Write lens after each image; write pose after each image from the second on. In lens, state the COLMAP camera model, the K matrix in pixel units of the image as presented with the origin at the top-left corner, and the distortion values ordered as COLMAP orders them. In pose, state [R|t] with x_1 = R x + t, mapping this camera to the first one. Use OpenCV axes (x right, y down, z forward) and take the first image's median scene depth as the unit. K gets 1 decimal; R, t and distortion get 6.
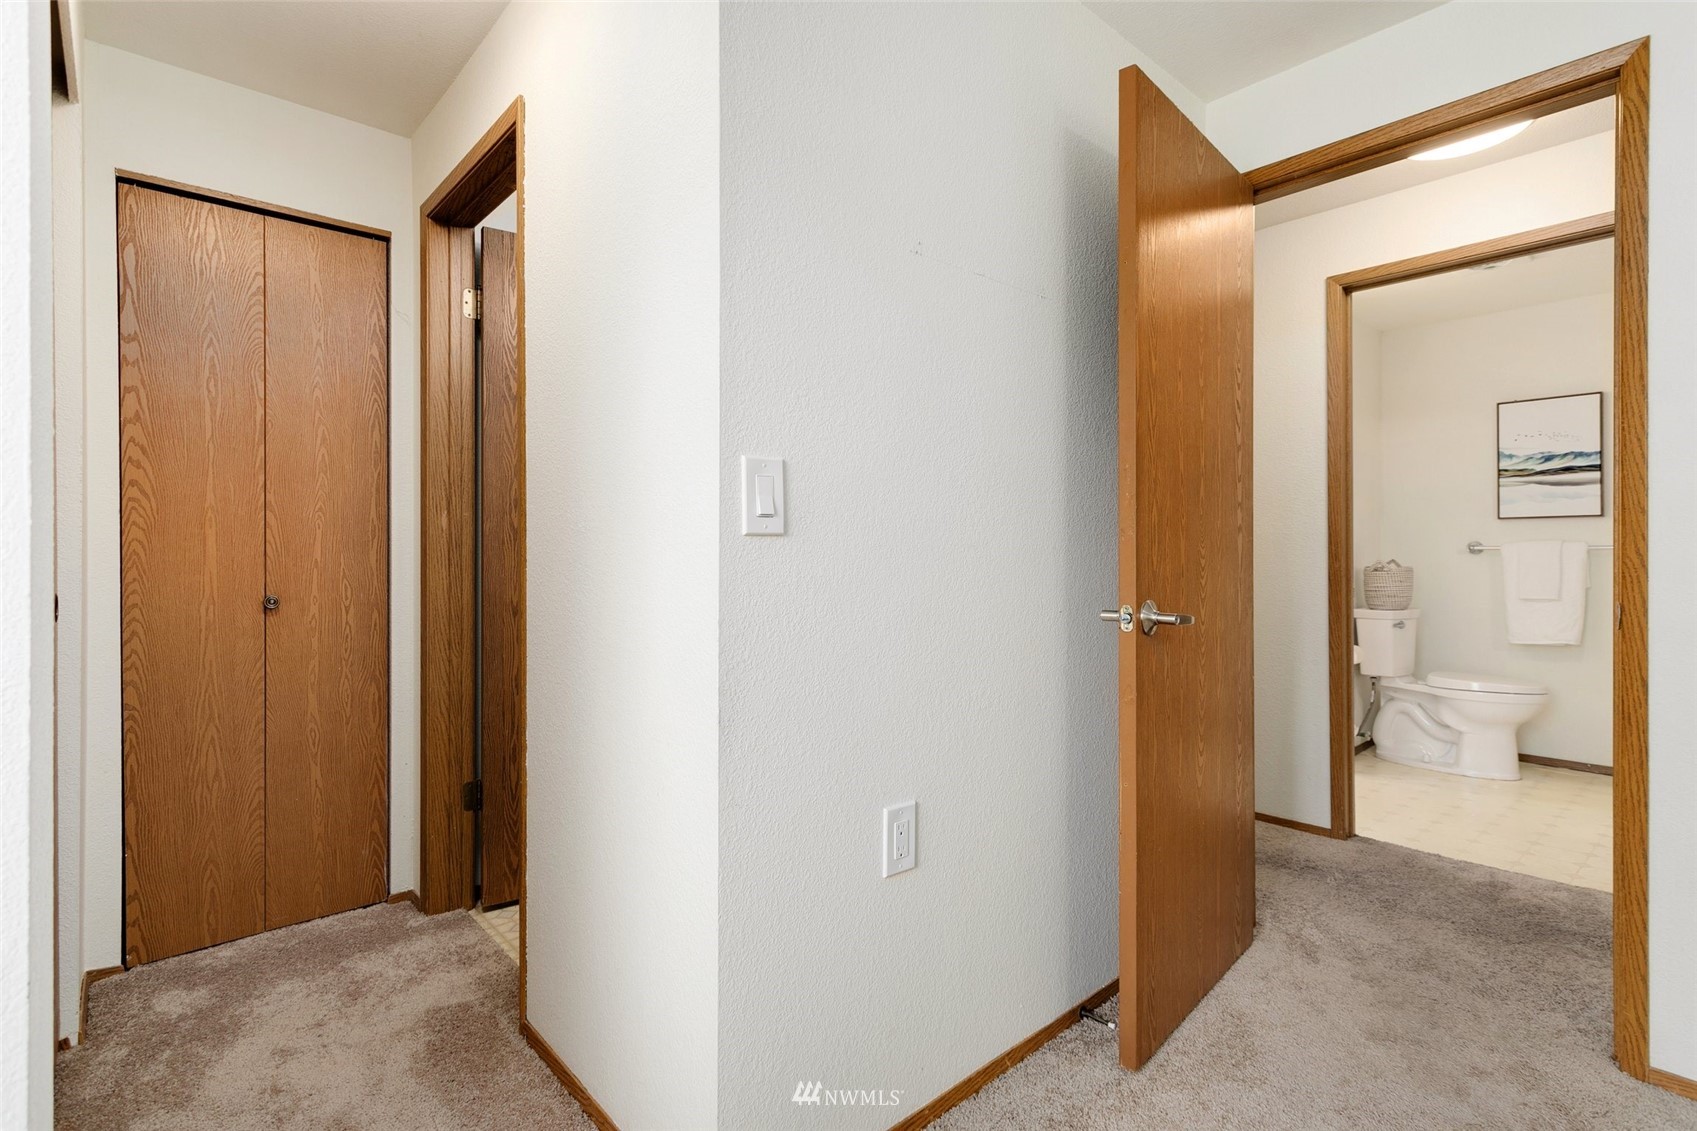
lens RADIAL K [[820.0, 0, 836.7], [0, 820.0, 560.0], [0, 0, 1]] dist [0.015018, -0.000536]
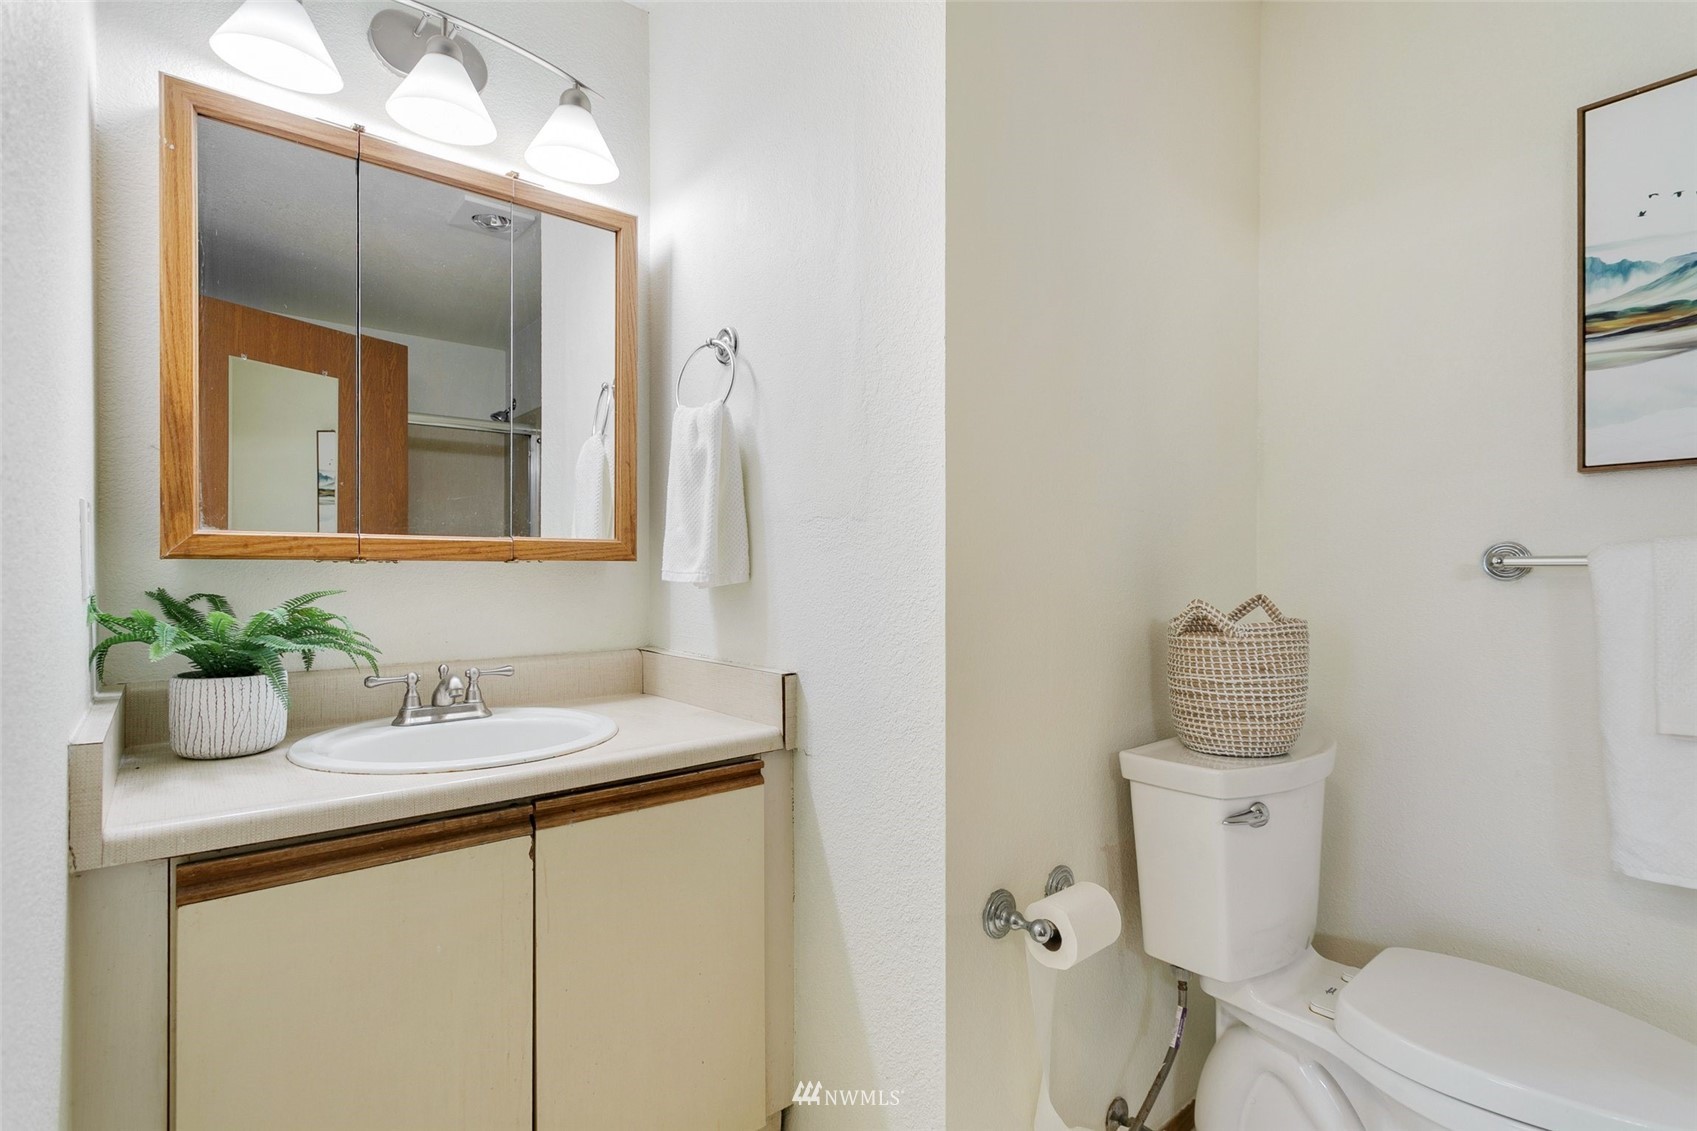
lens RADIAL K [[820.0, 0, 836.7], [0, 820.0, 560.0], [0, 0, 1]] dist [0.015018, -0.000536]
pose [[0.999104, -0.003757, -0.042164, 0.530042], [0.004104, 0.999958, 0.008146, -0.019728], [0.042132, -0.008312, 0.999077, 0.672763]]
